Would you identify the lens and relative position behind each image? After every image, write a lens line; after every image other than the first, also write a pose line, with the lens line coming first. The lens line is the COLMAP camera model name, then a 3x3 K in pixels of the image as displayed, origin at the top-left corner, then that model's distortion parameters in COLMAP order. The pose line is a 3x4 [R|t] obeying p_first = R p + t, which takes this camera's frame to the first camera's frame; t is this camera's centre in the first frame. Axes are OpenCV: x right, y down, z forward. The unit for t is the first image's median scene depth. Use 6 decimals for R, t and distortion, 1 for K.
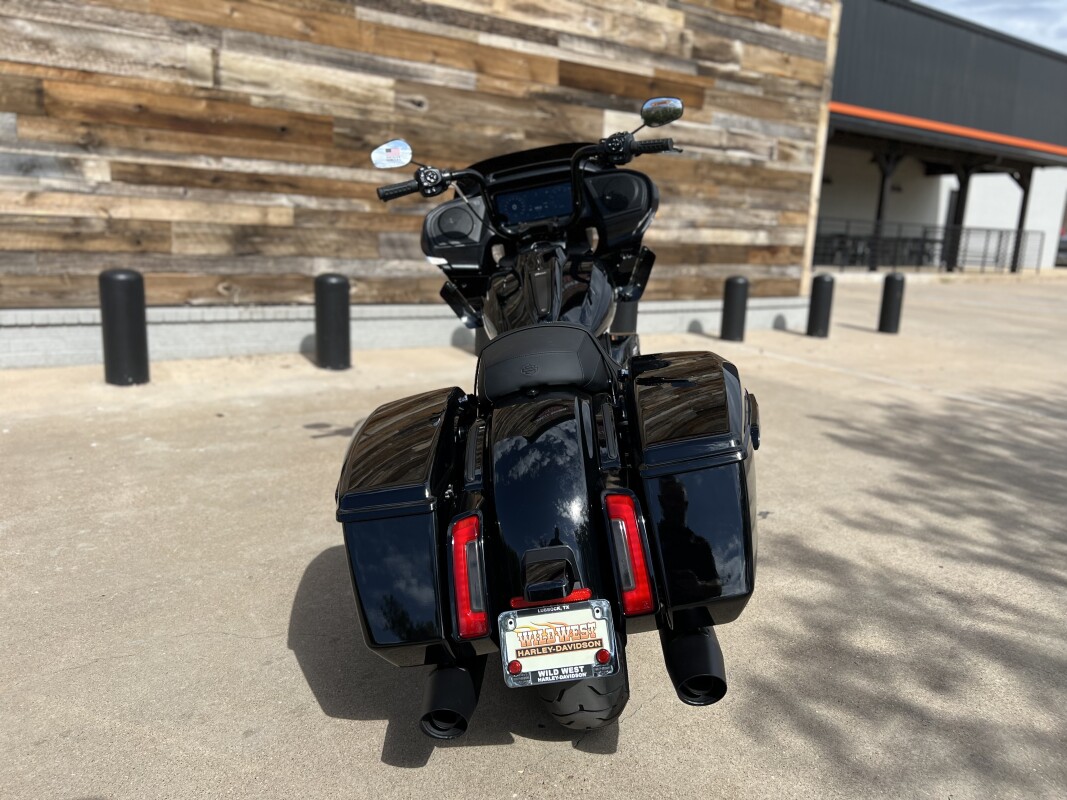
lens RADIAL K [[809.8, 0, 540.4], [0, 809.8, 402.8], [0, 0, 1]] dist [0.040618, -0.045464]
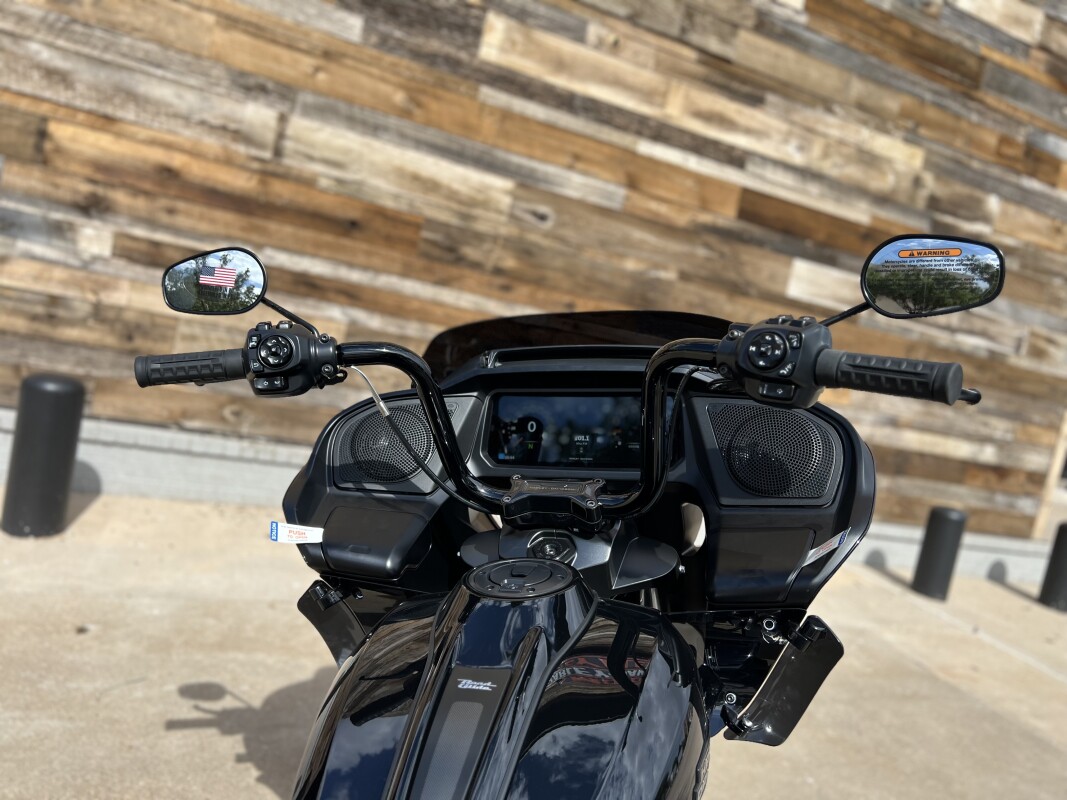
lens RADIAL K [[809.8, 0, 535.4], [0, 809.8, 410.6], [0, 0, 1]] dist [0.040618, -0.045464]
pose [[0.962832, 0.177093, -0.203940, 0.033687], [-0.203199, 0.972364, -0.114973, -0.110295], [0.177943, 0.152140, 0.972209, 0.310574]]
